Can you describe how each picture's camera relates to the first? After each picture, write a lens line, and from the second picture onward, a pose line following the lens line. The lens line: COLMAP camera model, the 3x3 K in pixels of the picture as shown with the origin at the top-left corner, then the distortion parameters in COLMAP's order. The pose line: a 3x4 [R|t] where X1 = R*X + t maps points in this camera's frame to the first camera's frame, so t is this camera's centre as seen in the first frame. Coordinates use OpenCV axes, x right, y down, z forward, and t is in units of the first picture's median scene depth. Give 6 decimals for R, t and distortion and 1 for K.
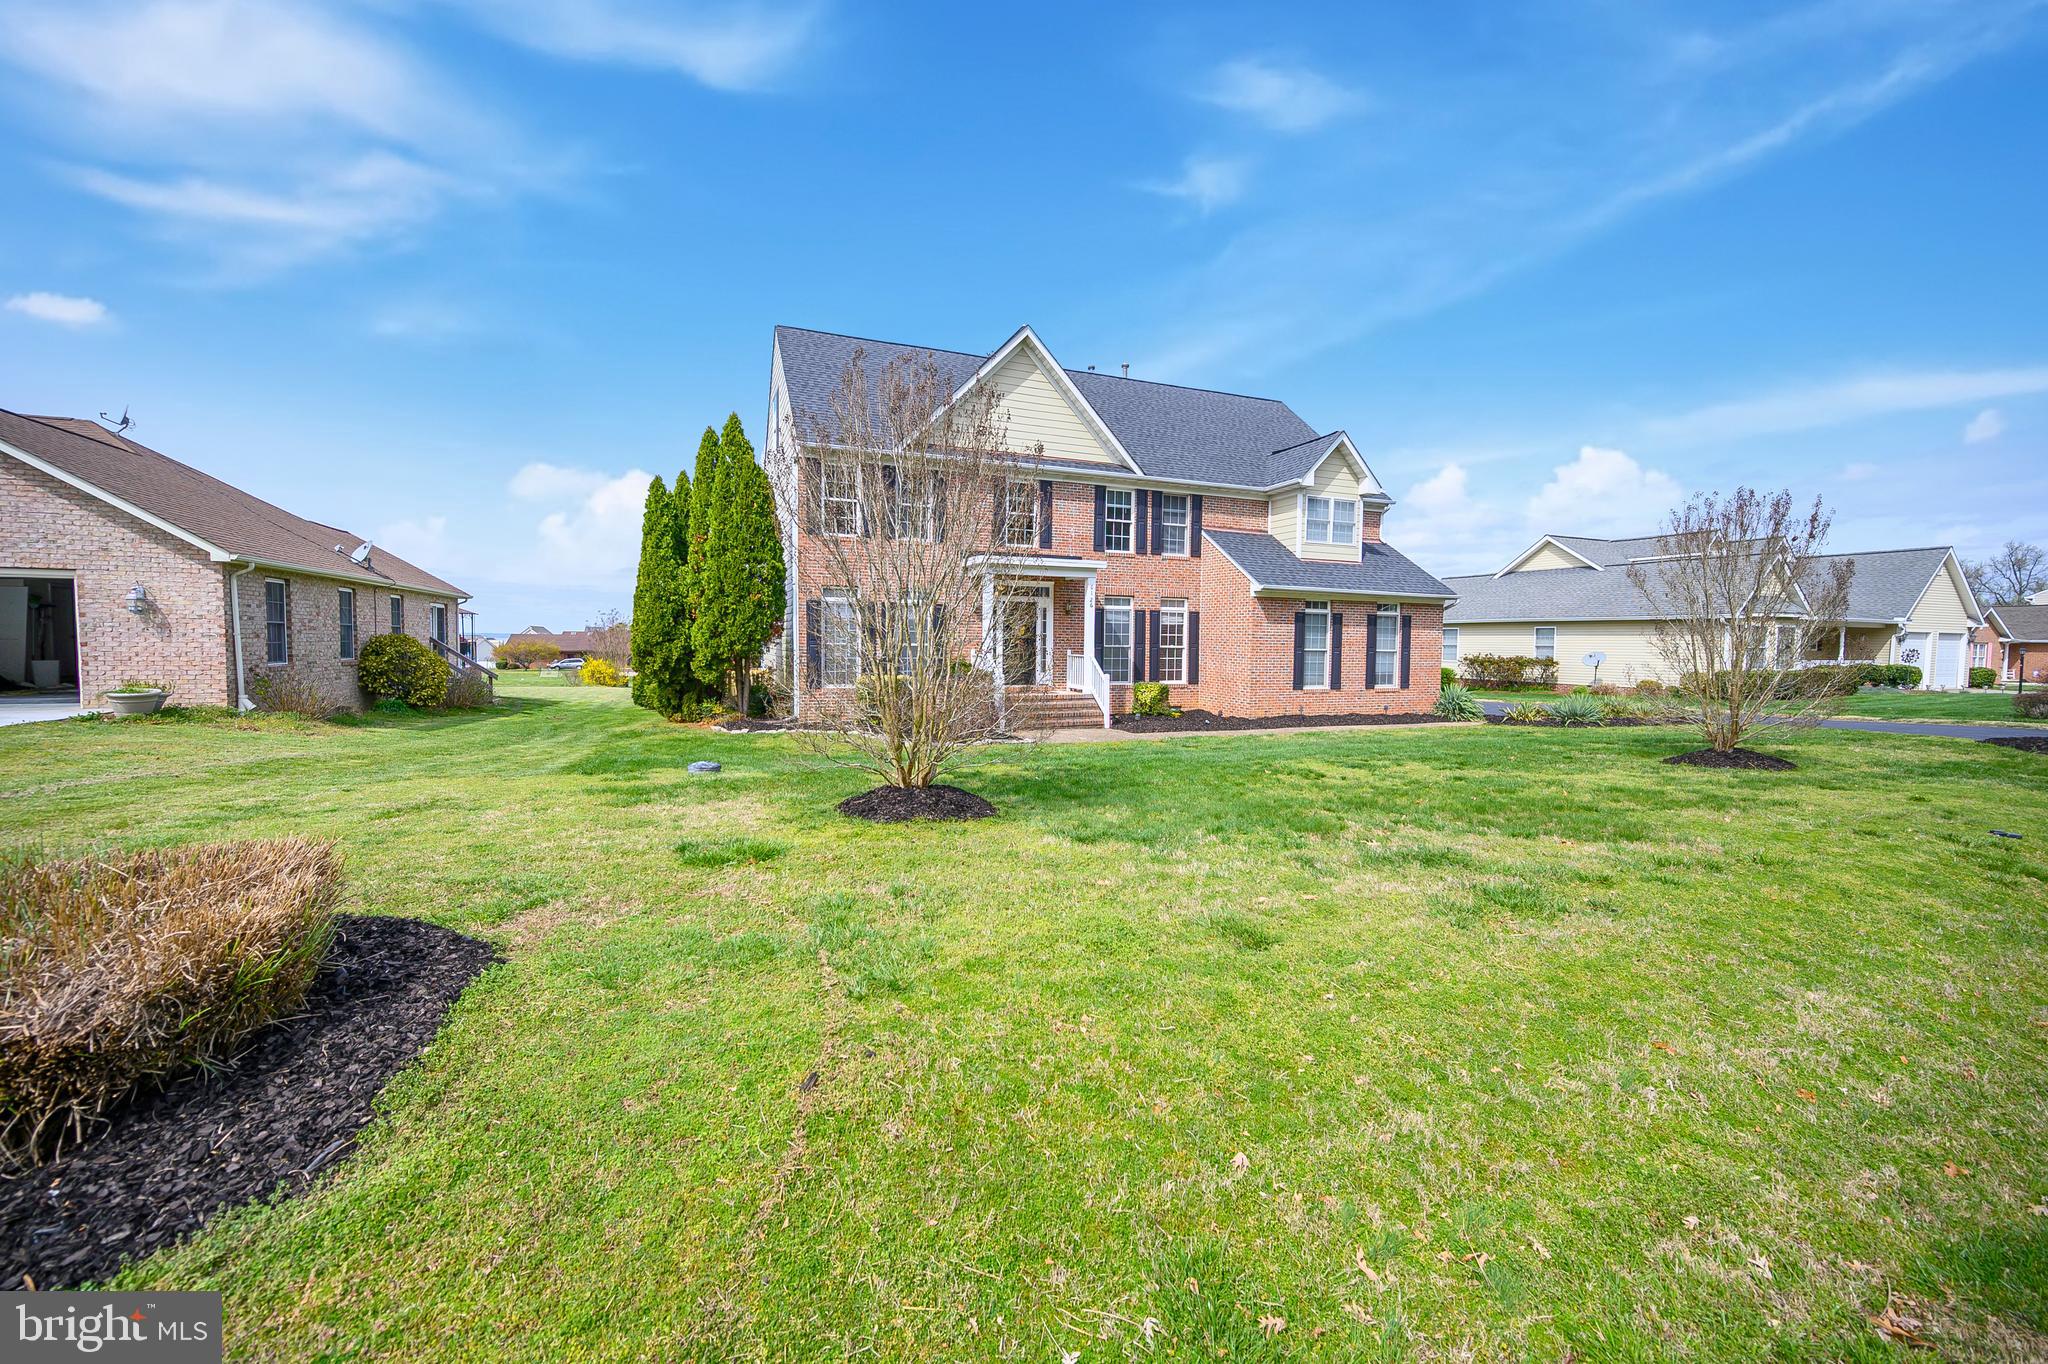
lens RADIAL K [[815.5, 0, 1024.0], [0, 815.5, 682.0], [0, 0, 1]] dist [0.000368, -0.000121]
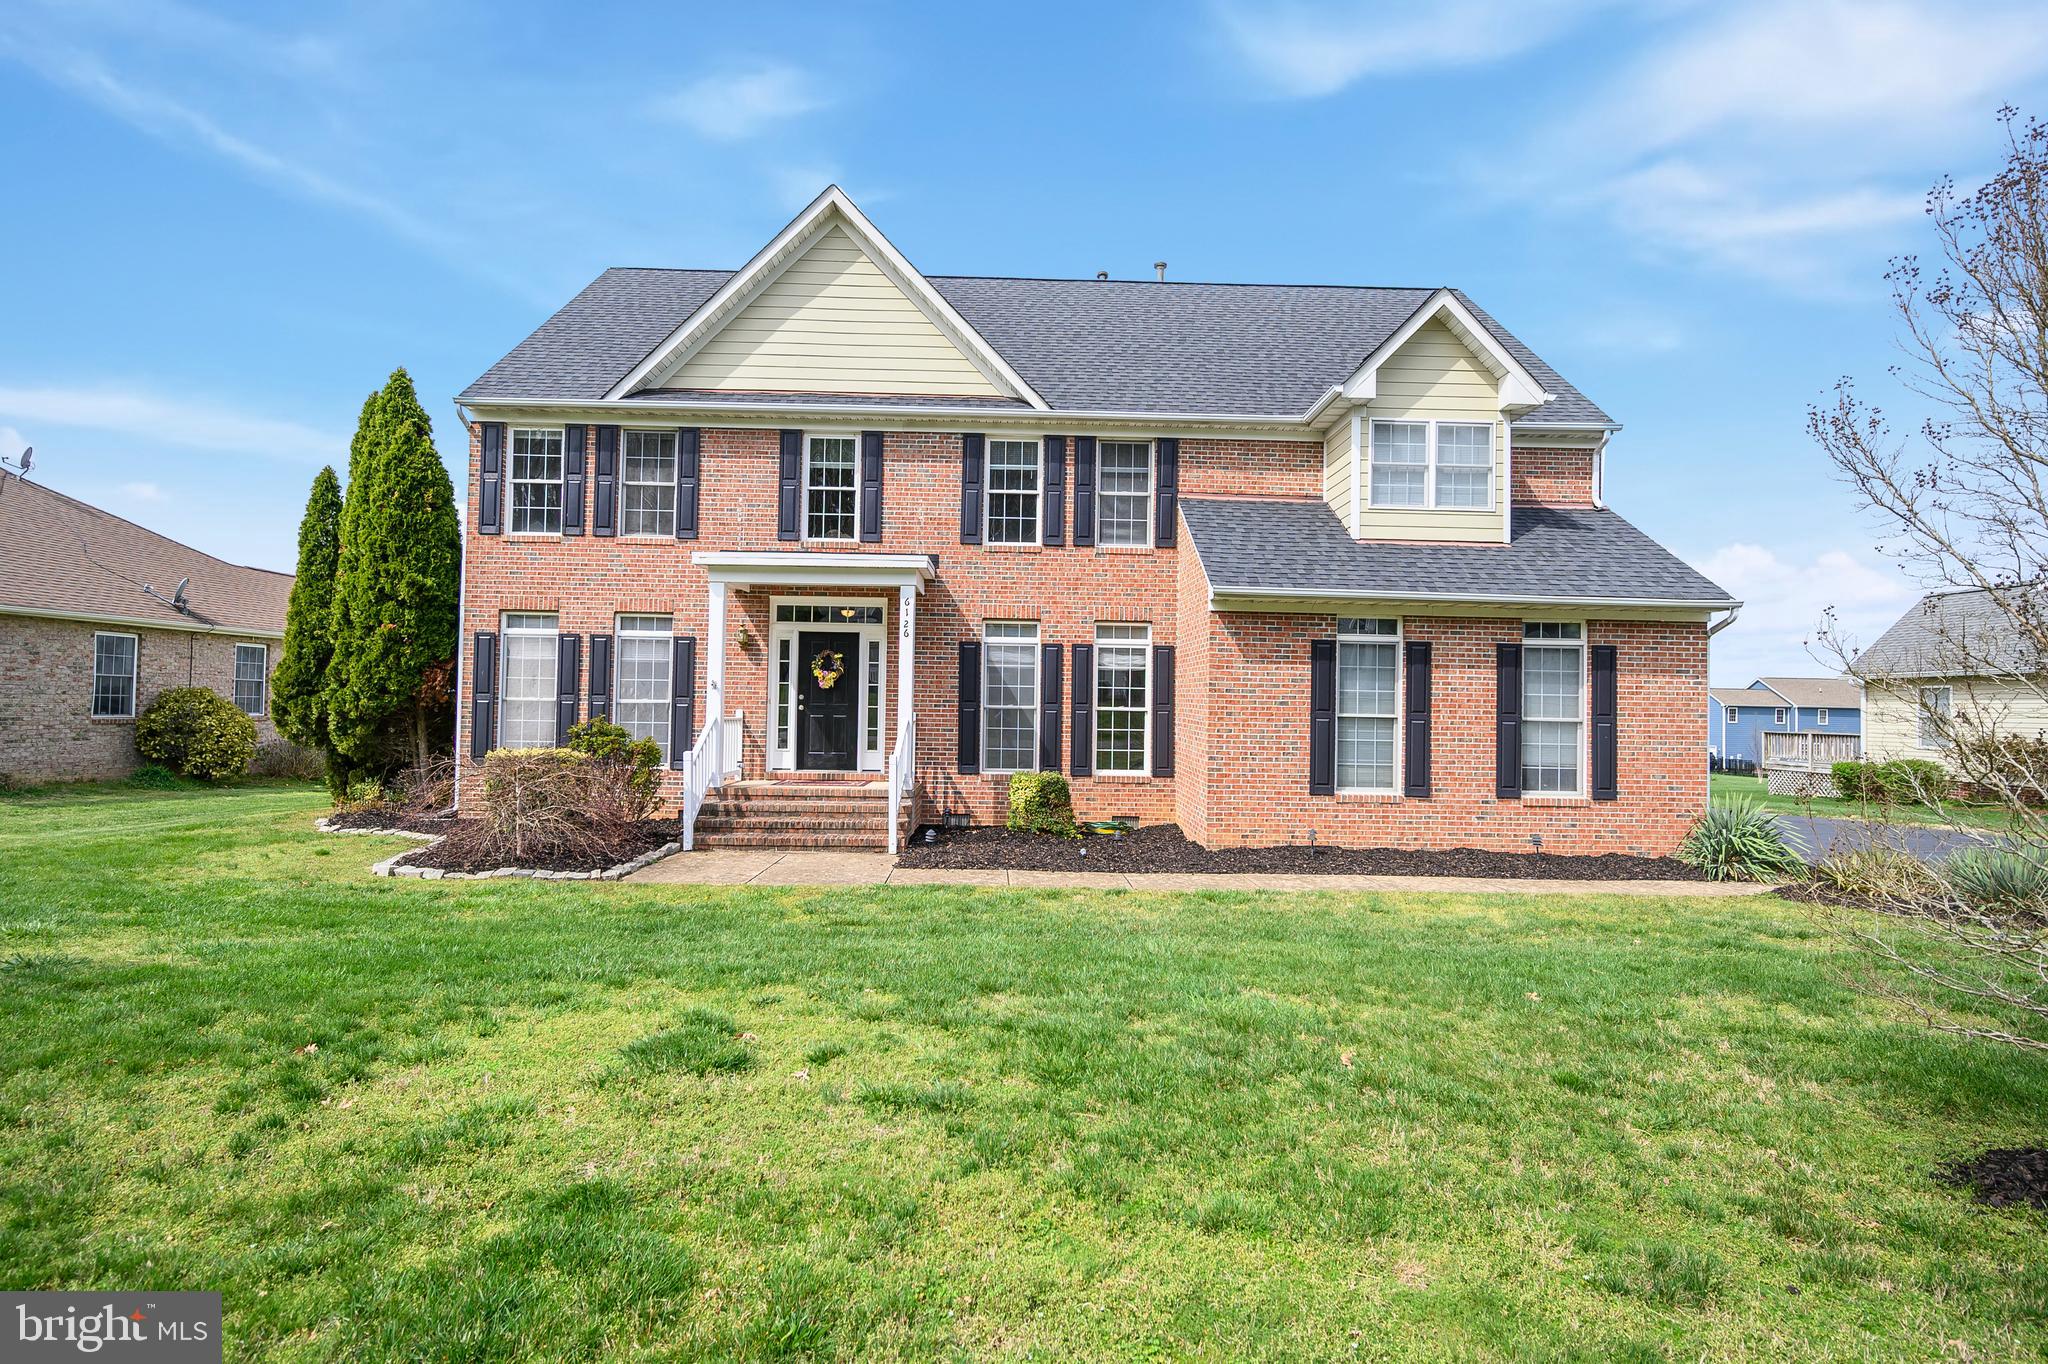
lens RADIAL K [[974.8, 0, 1024.0], [0, 974.8, 682.0], [0, 0, 1]] dist [0.001126, 0.000623]
pose [[0.932422, -0.004143, -0.361348, 0.372029], [-0.025277, 0.996737, -0.076655, -0.009165], [0.360487, 0.080609, 0.929275, 0.365318]]
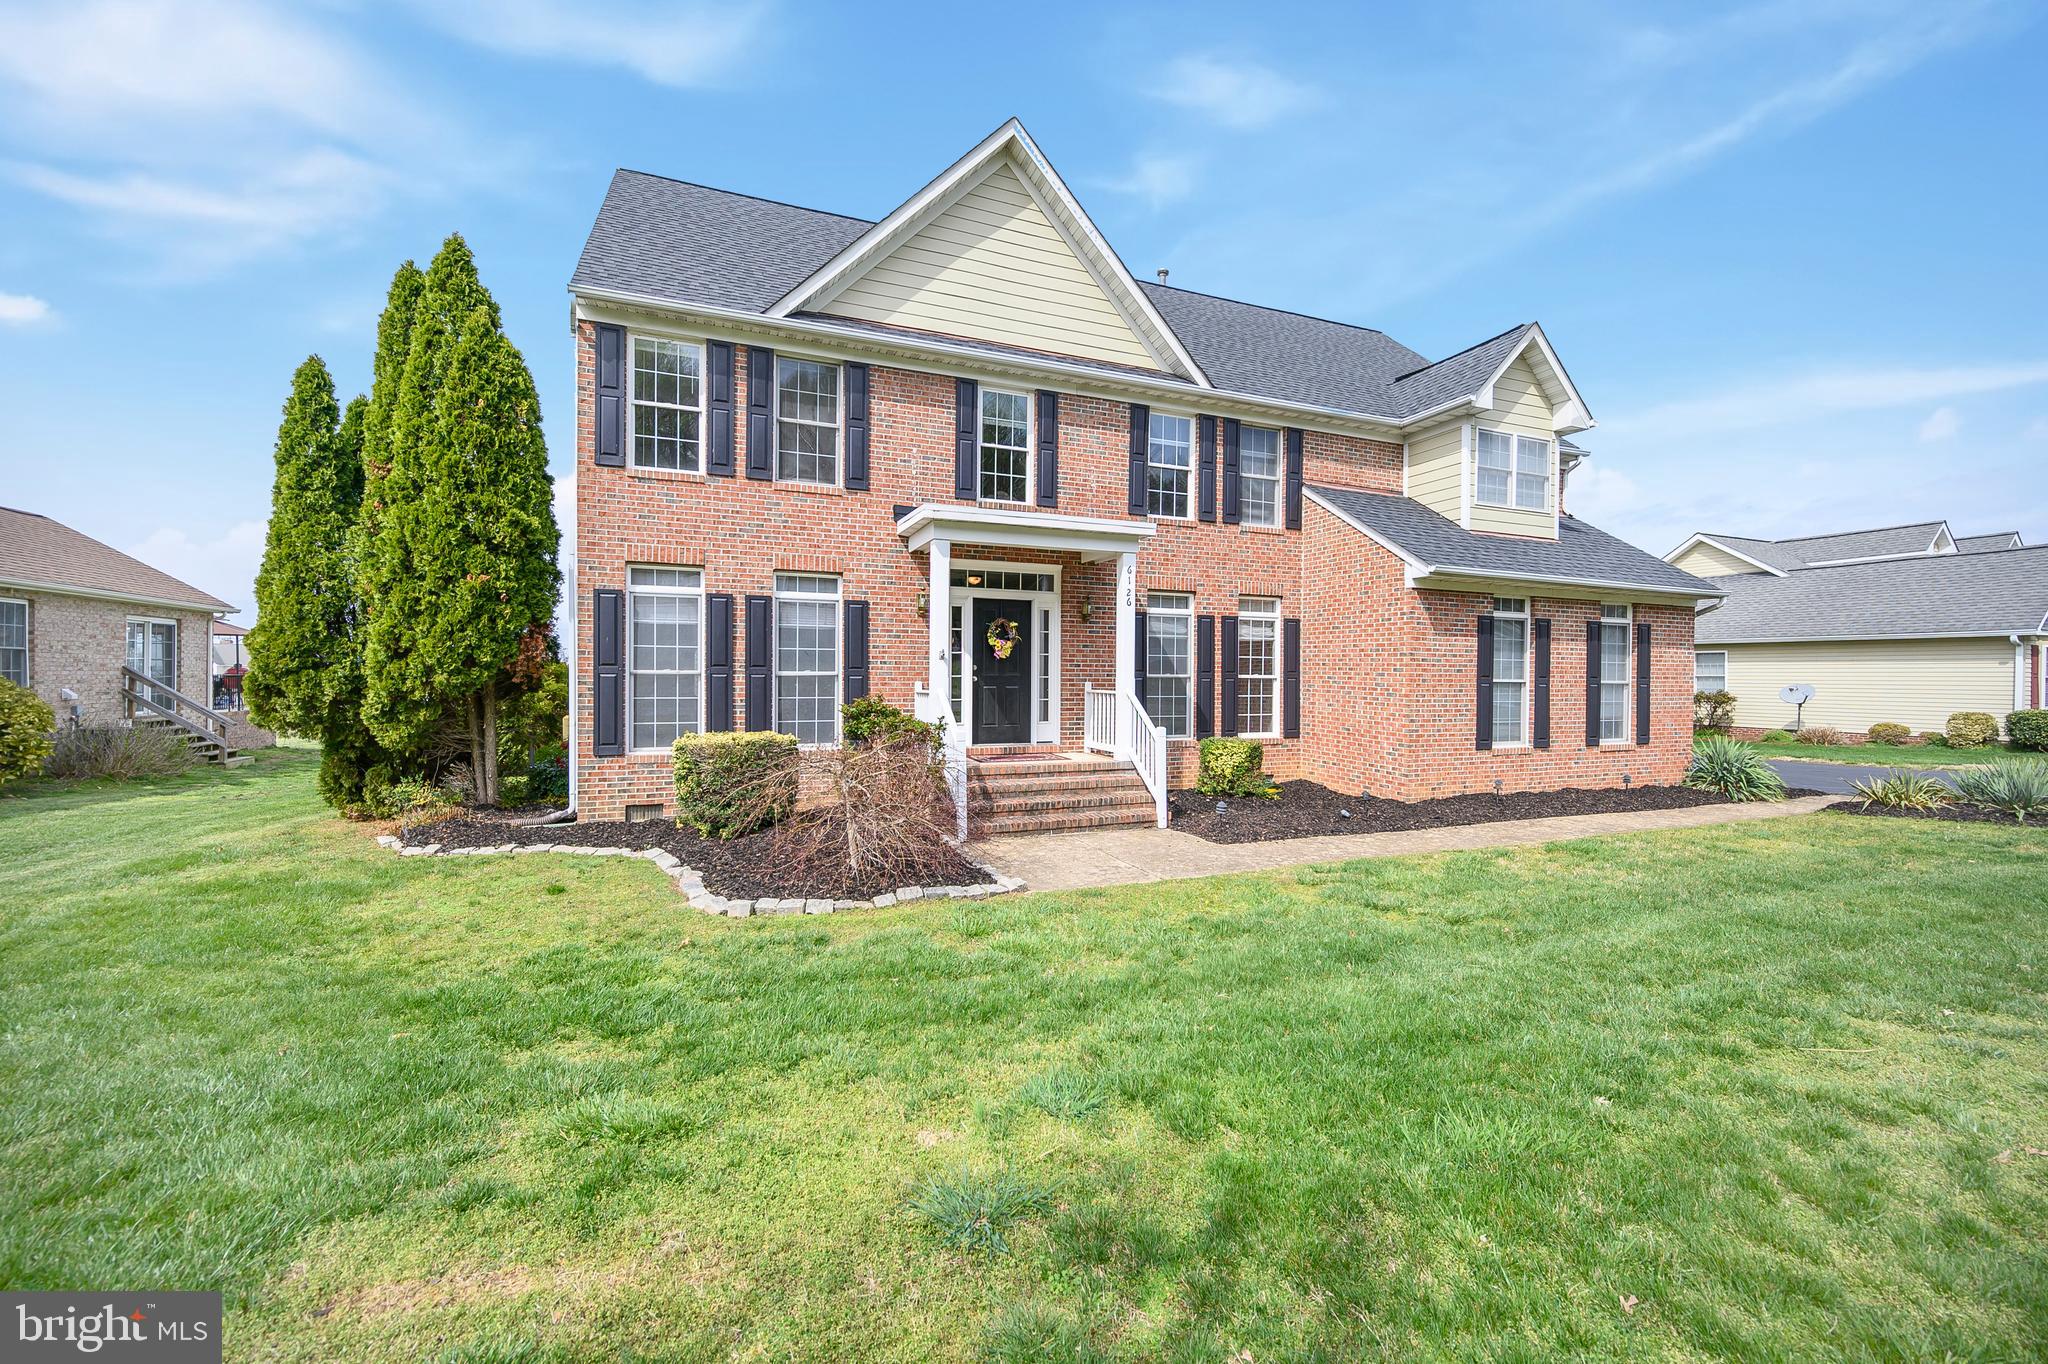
lens RADIAL K [[815.5, 0, 1024.0], [0, 815.5, 682.0], [0, 0, 1]] dist [0.000368, -0.000121]
pose [[0.999981, -0.002706, -0.005506, 0.012381], [0.002475, 0.999128, -0.041688, -0.014991], [0.005614, 0.041673, 0.999116, 0.406840]]
